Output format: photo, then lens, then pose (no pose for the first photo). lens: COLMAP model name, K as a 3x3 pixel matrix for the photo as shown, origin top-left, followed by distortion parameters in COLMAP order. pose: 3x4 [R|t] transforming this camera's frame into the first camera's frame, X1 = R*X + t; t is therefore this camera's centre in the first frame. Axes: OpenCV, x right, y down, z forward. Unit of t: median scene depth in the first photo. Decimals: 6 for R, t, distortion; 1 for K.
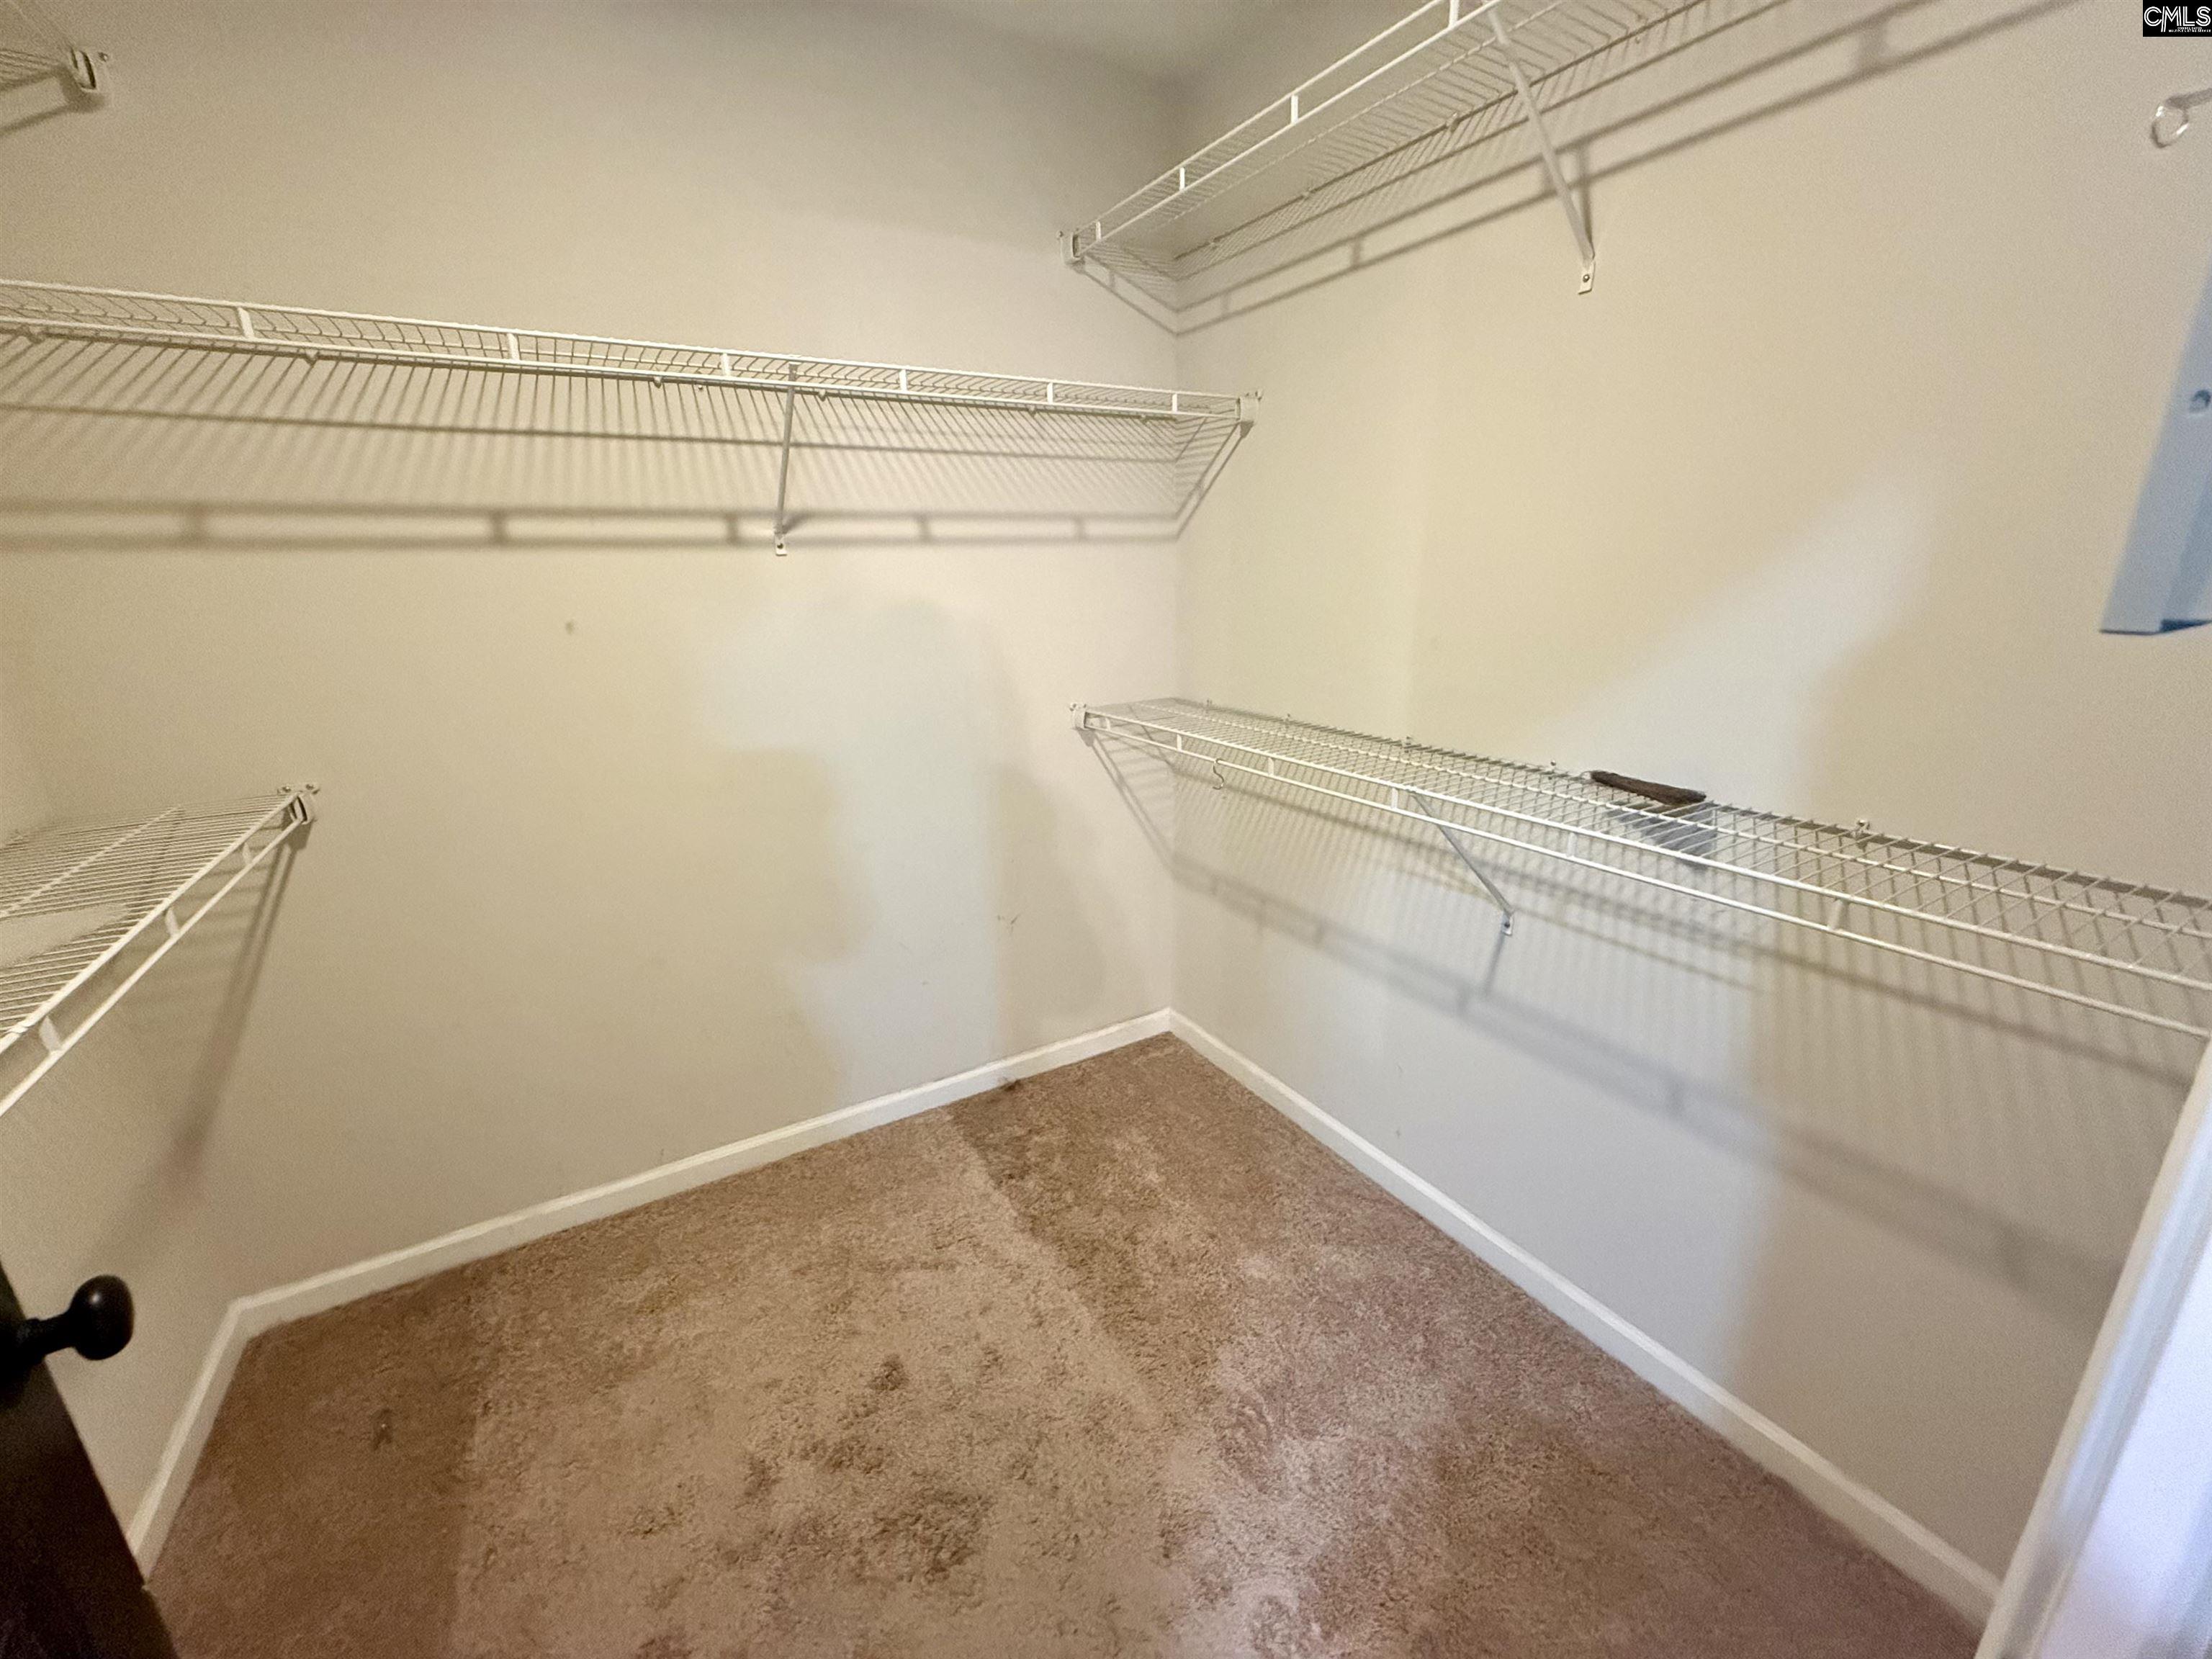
lens RADIAL K [[884.3, 0, 1101.0], [0, 884.3, 825.8], [0, 0, 1]] dist [-0.000607, 0.000378]
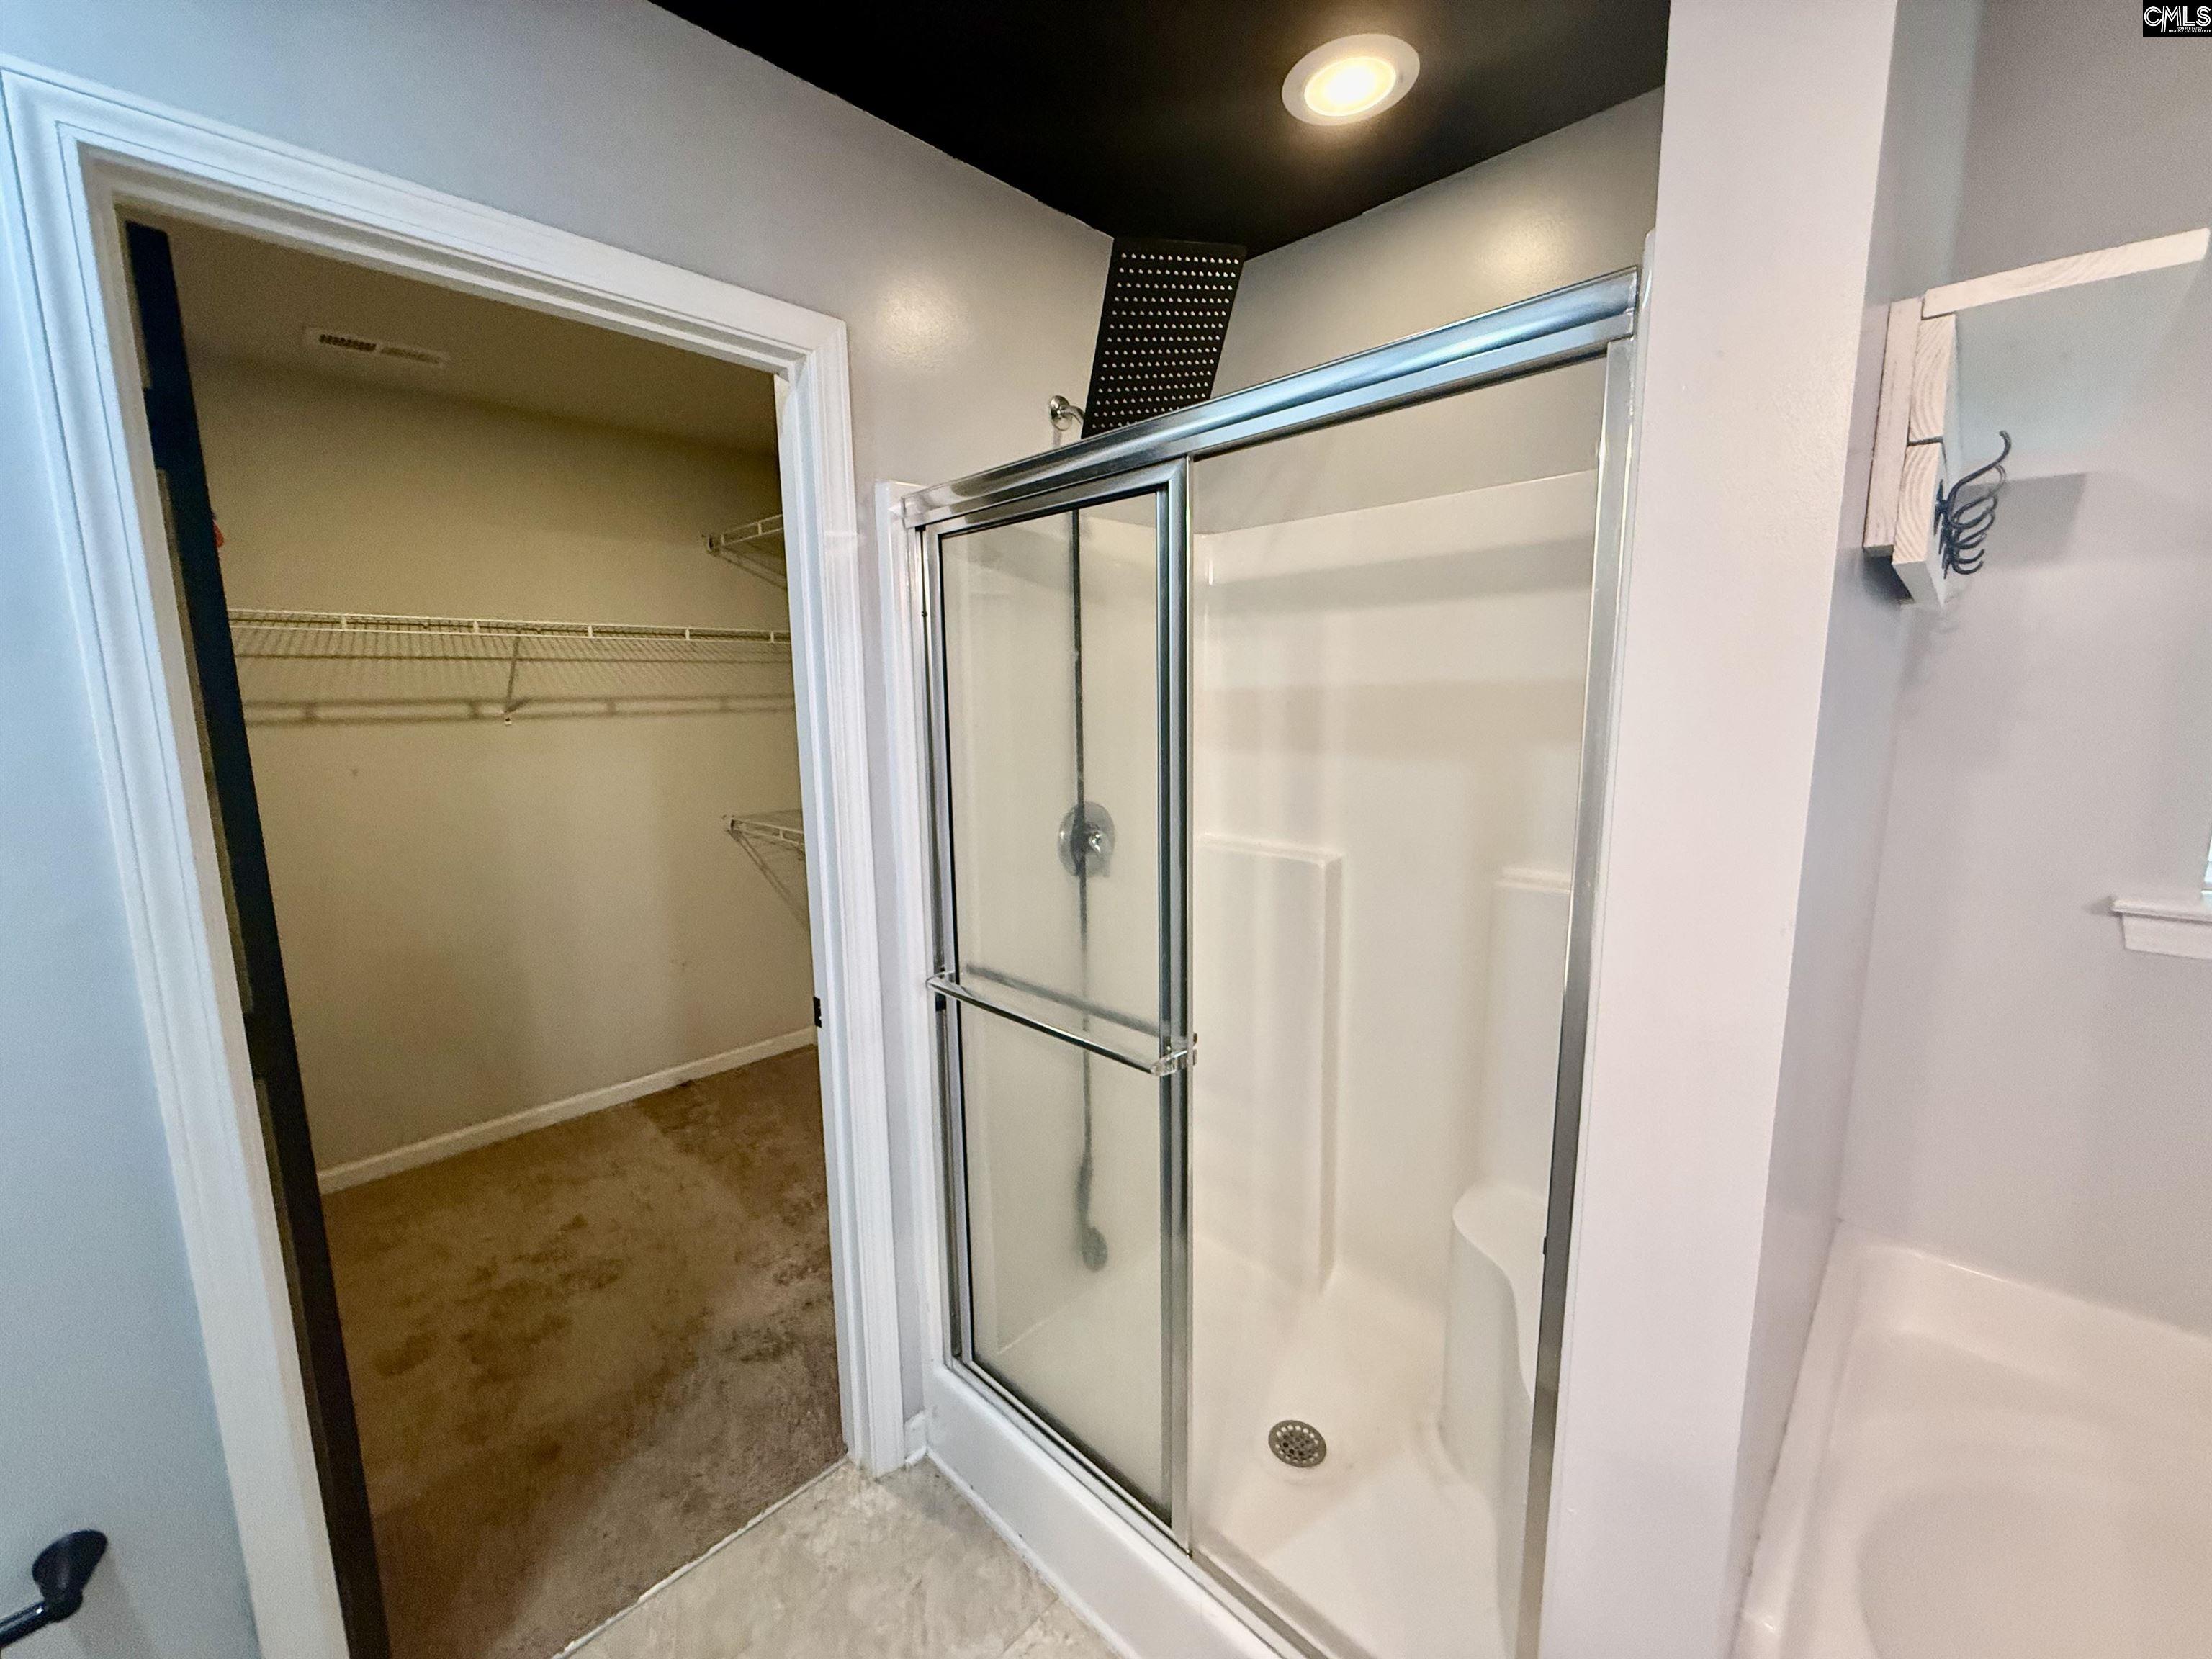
lens RADIAL K [[884.3, 0, 1102.4], [0, 884.3, 829.7], [0, 0, 1]] dist [-0.000607, 0.000378]
pose [[0.967445, -0.032190, 0.251028, 0.264278], [0.065888, 0.989710, -0.127015, 0.150691], [-0.244356, 0.139420, 0.959610, -0.754816]]
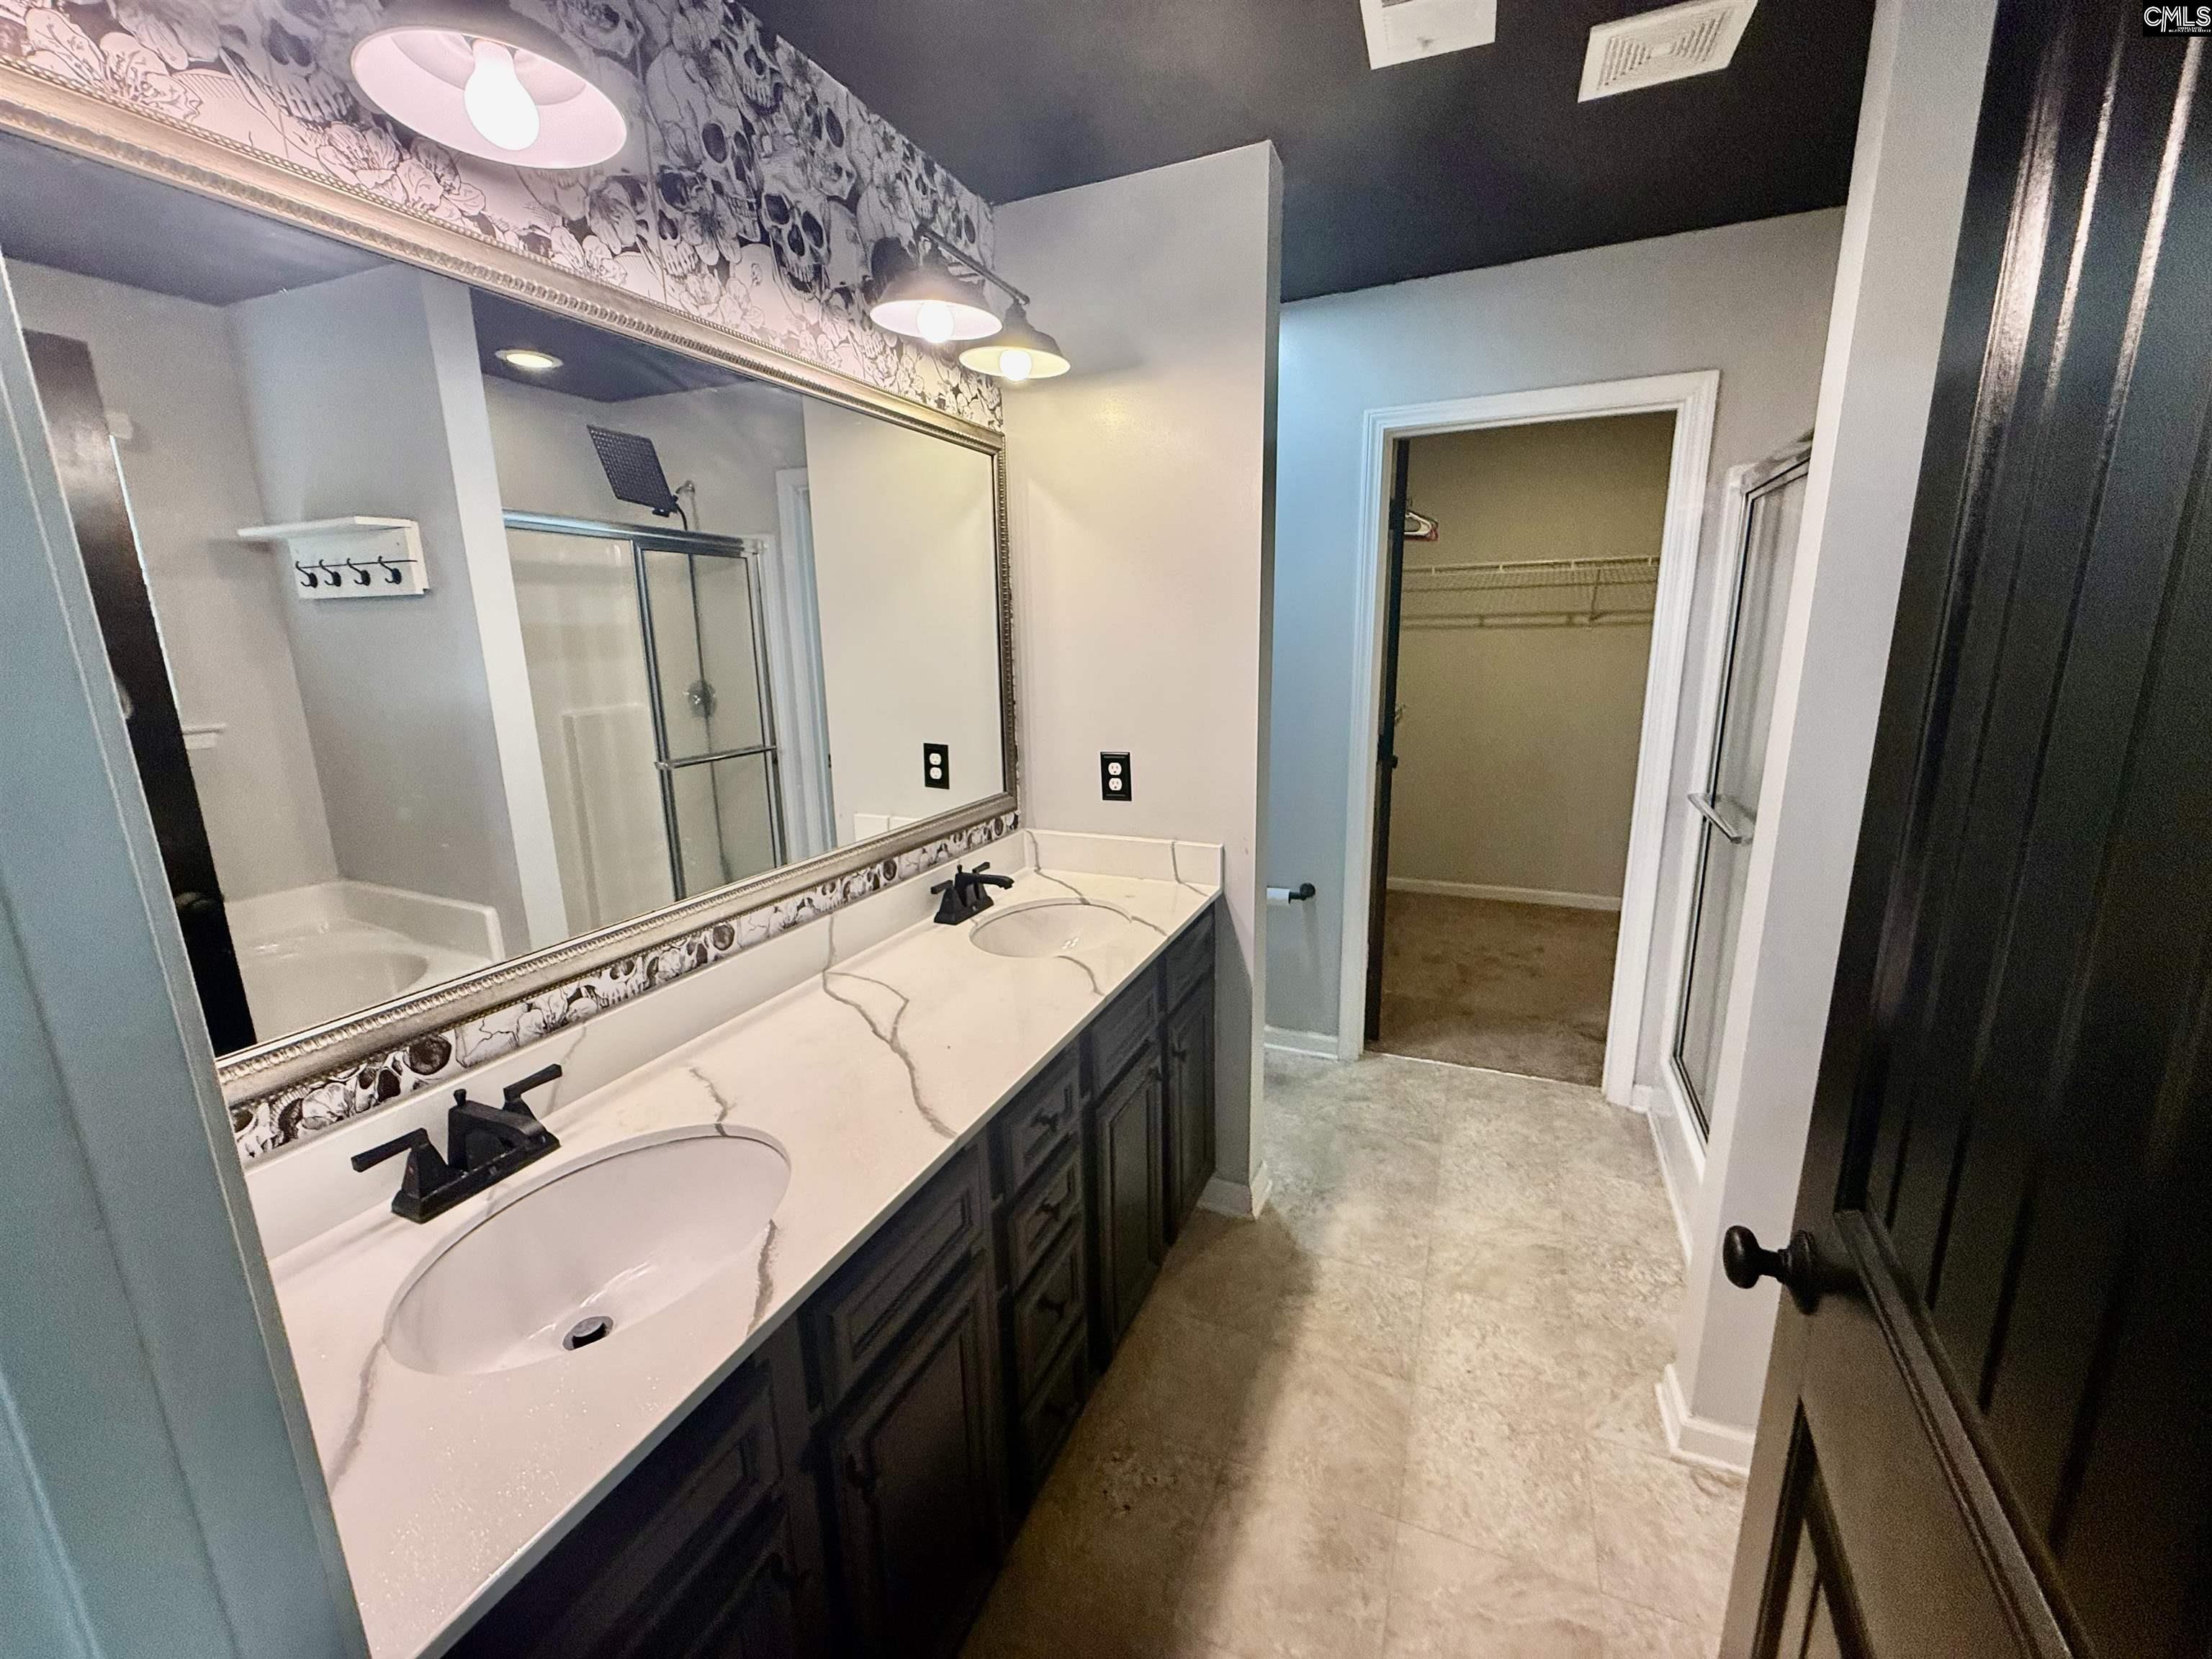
lens RADIAL K [[884.3, 0, 1099.4], [0, 884.3, 828.4], [0, 0, 1]] dist [-0.000607, 0.000378]
pose [[0.573958, 0.188472, -0.796900, 0.854355], [-0.219234, 0.972996, 0.072219, 0.318403], [0.788992, 0.133257, 0.599778, -1.349813]]
